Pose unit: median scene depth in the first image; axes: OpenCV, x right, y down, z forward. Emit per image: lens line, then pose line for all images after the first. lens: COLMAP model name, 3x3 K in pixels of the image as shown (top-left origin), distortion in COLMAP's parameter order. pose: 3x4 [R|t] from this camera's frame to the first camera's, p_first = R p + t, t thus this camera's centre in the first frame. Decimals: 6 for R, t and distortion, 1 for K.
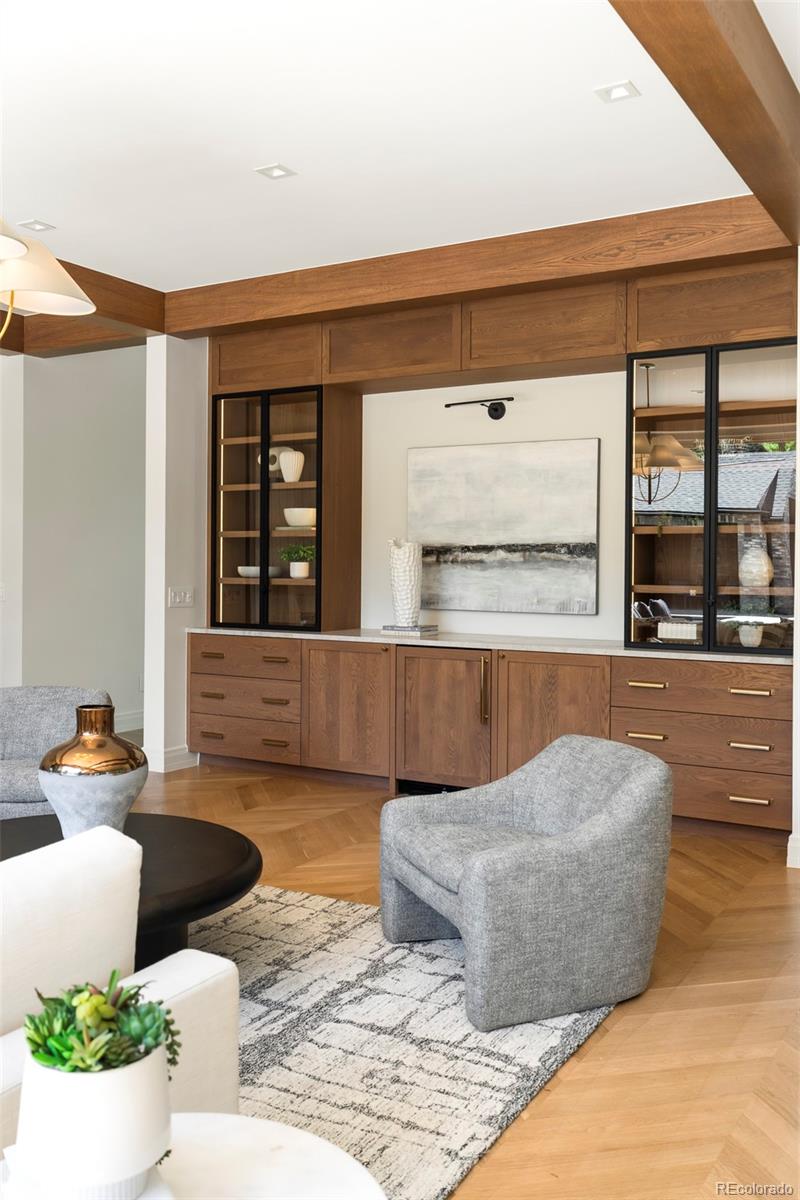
lens RADIAL K [[1052.4, 0, 397.3], [0, 1052.4, 572.5], [0, 0, 1]] dist [0.002516, -0.003369]
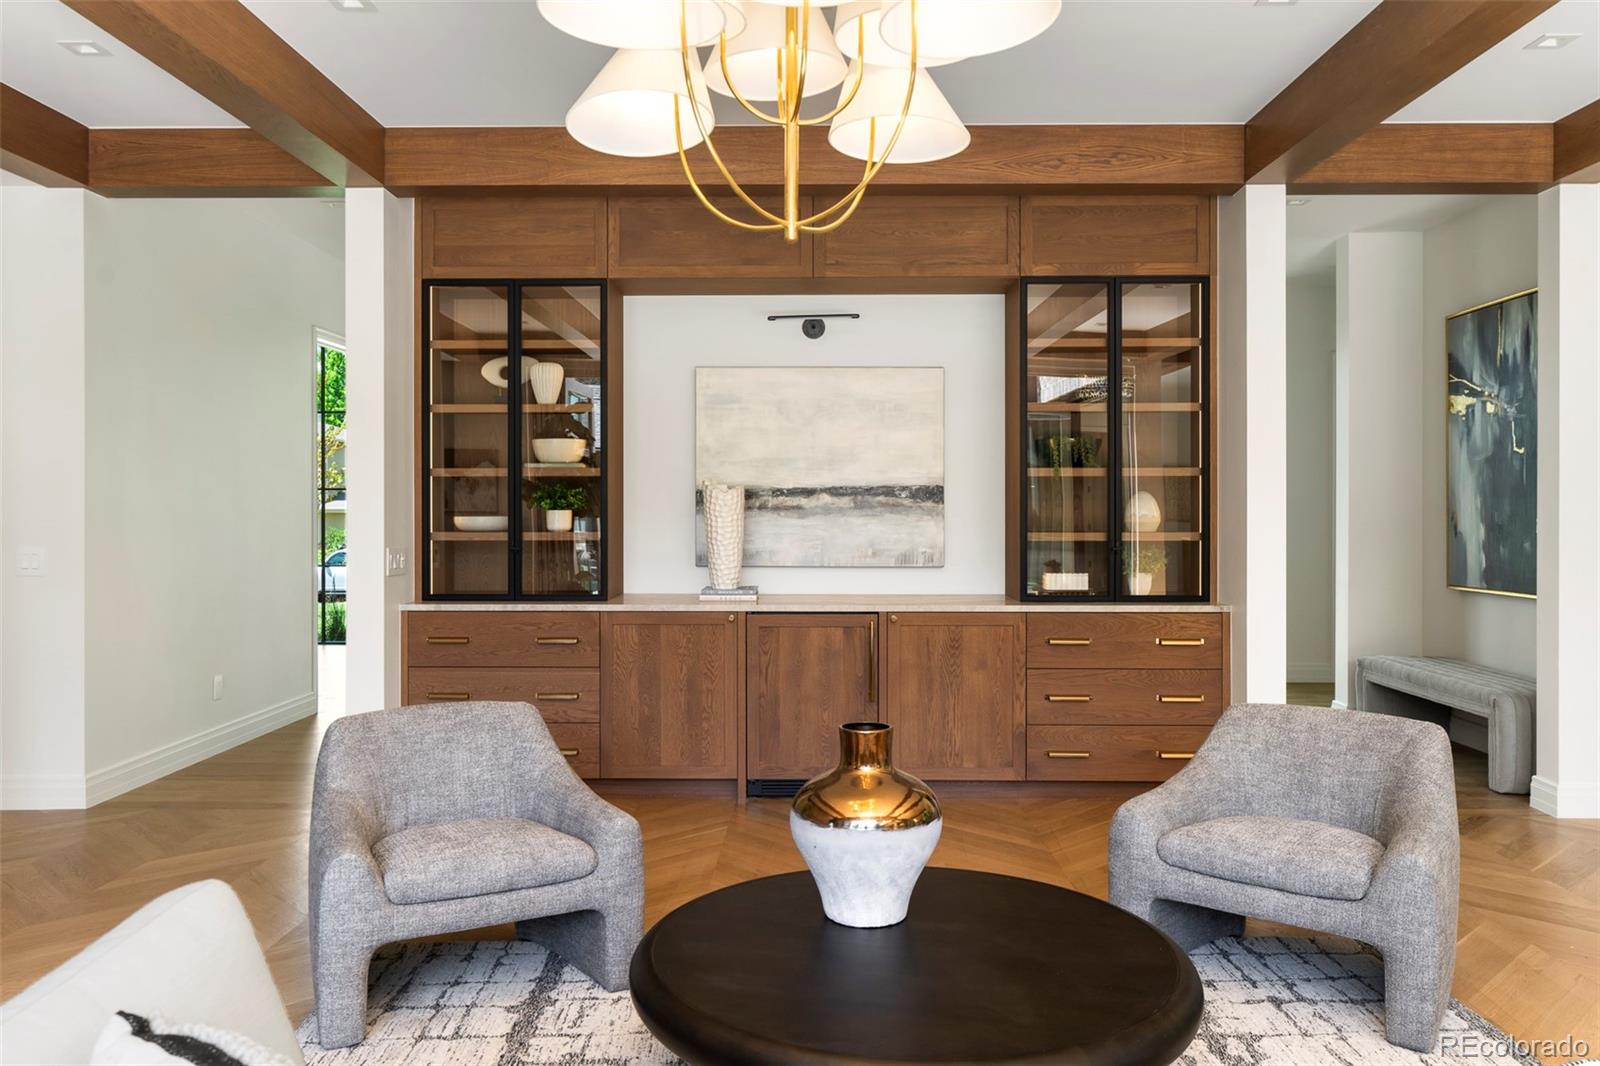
lens RADIAL K [[1180.7, 0, 800.7], [0, 1180.7, 512.8], [0, 0, 1]] dist [-0.000558, -0.000192]
pose [[0.865202, -0.011140, 0.501300, -0.403977], [0.011023, 0.999934, 0.003194, -0.009552], [-0.501303, 0.002762, 0.865268, 0.195240]]
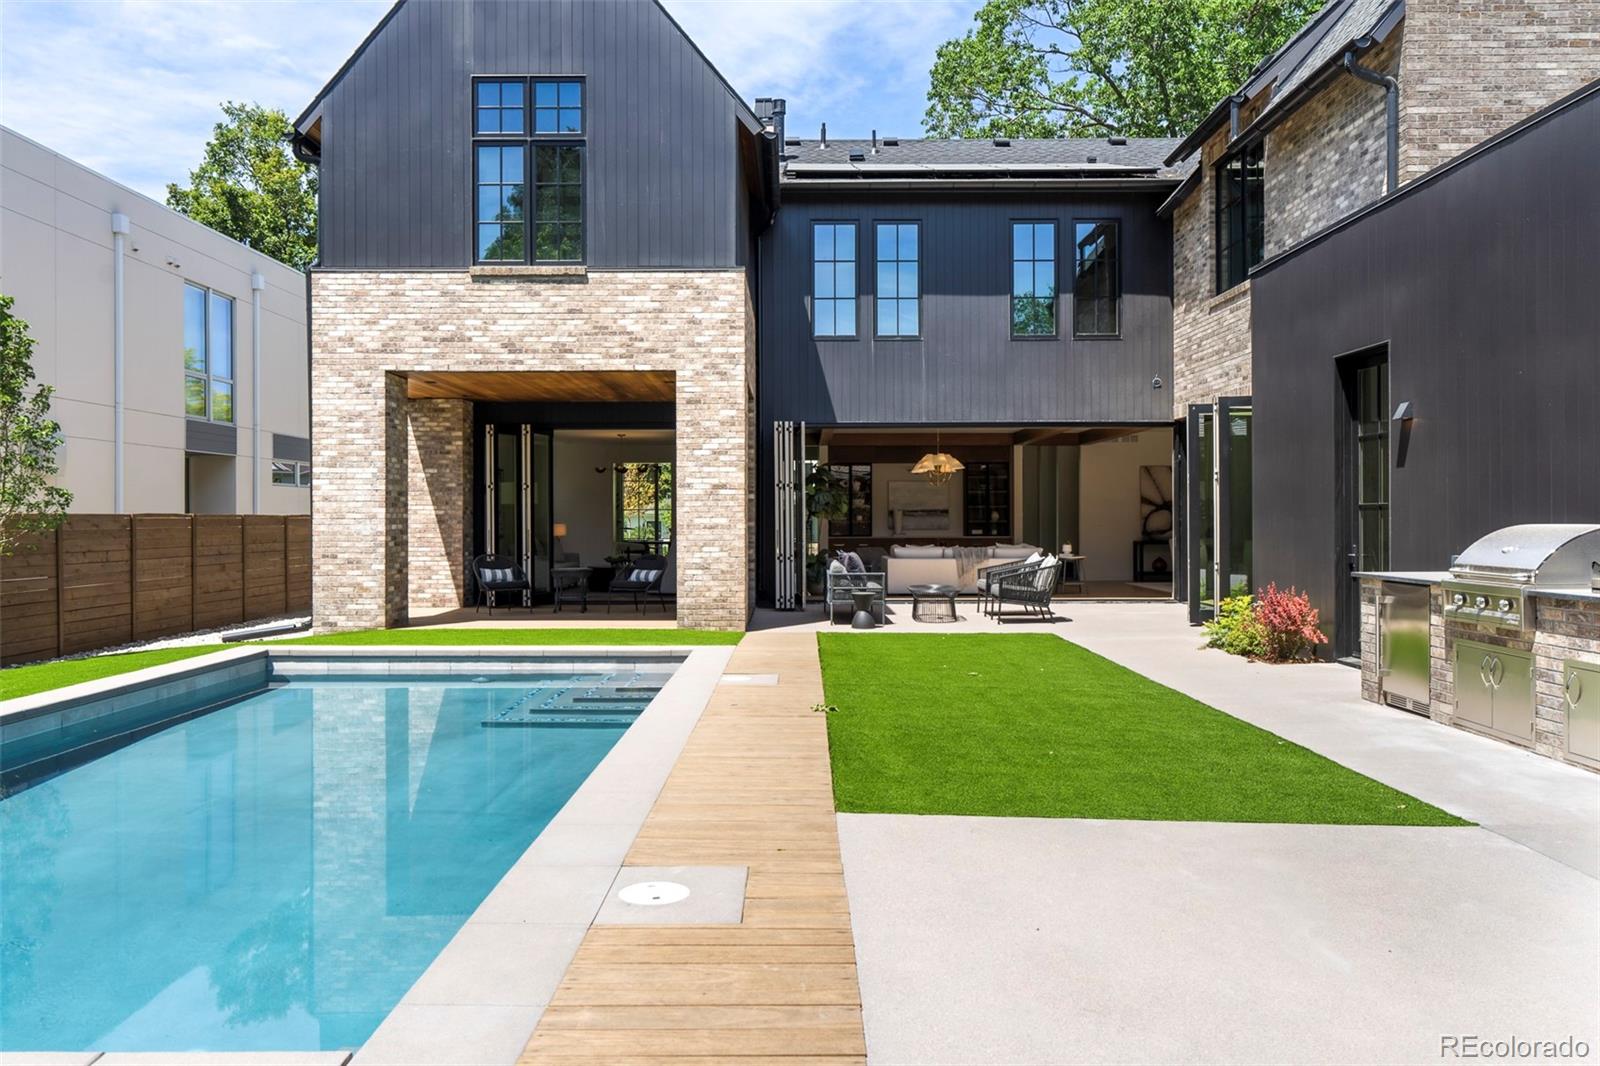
lens RADIAL K [[1182.7, 0, 795.6], [0, 1182.7, 515.4], [0, 0, 1]] dist [-0.000138, 0.001079]
pose [[0.855114, -0.010996, 0.518323, -2.349496], [0.014504, 0.999891, -0.002717, -0.004505], [-0.518237, 0.009841, 0.855181, -2.199610]]
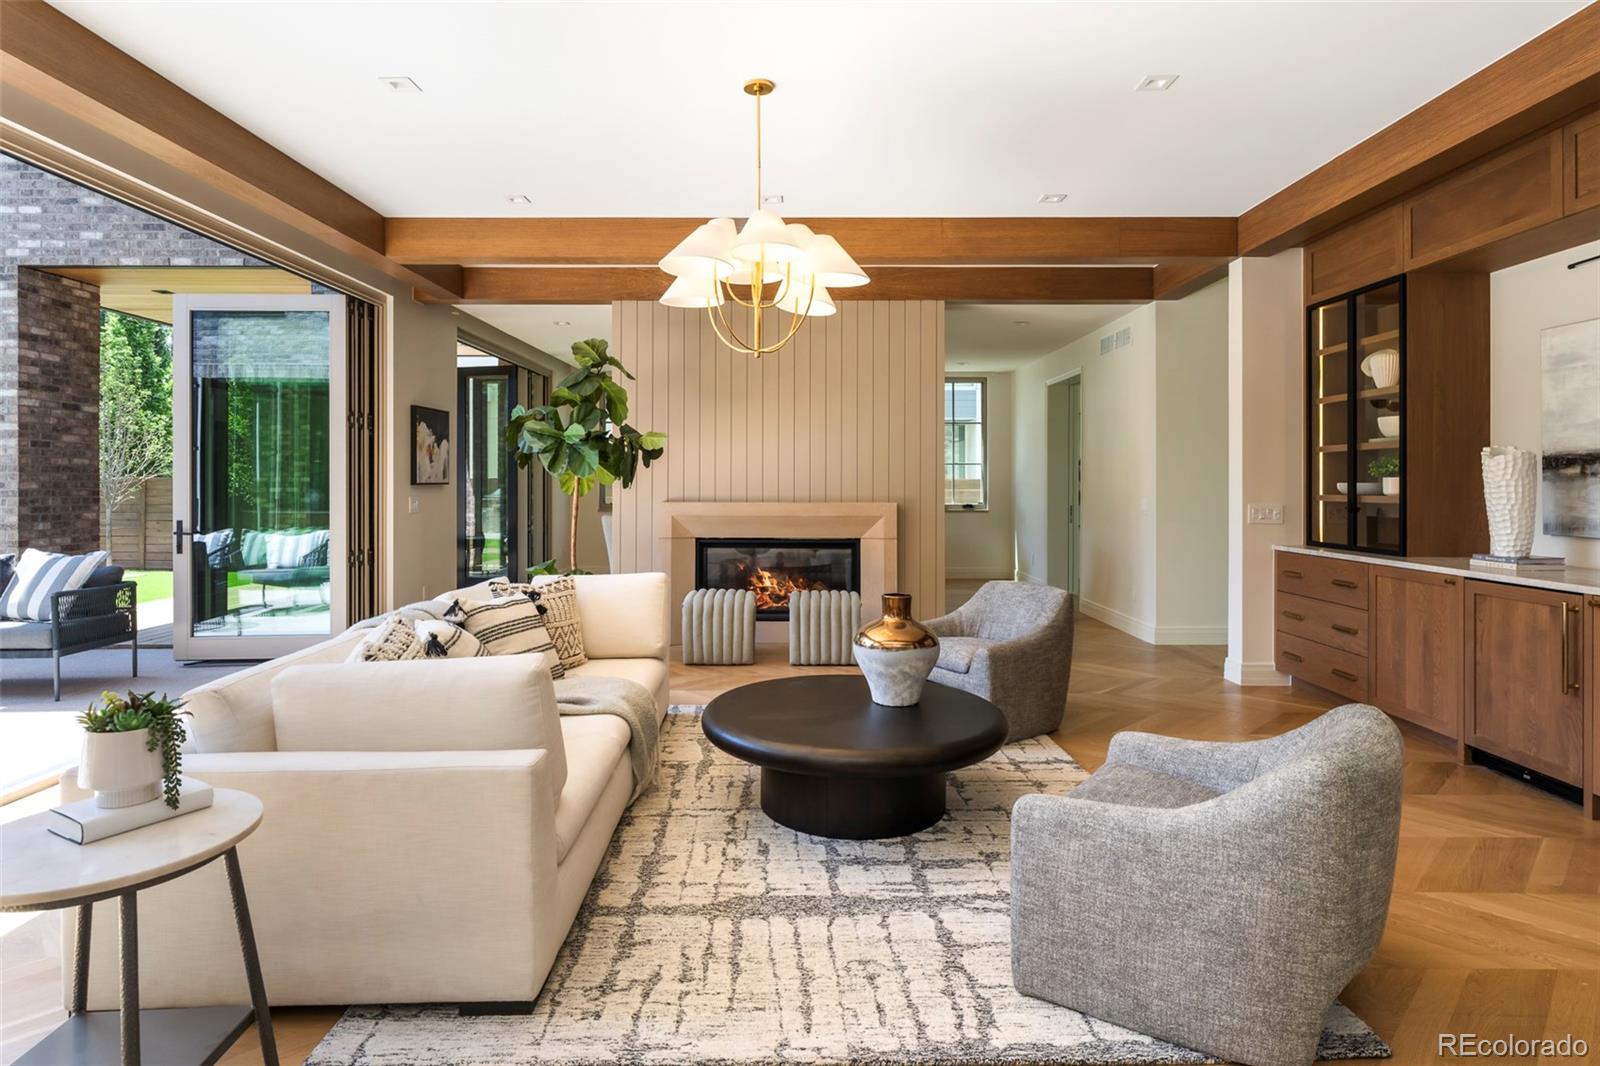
lens RADIAL K [[858.8, 0, 796.0], [0, 858.8, 483.5], [0, 0, 1]] dist [-0.004279, 0.001091]
pose [[0.514723, -0.007308, -0.857325, 0.291068], [-0.002581, 0.999946, -0.010074, 0.004308], [0.857353, 0.007398, 0.514676, 0.215467]]
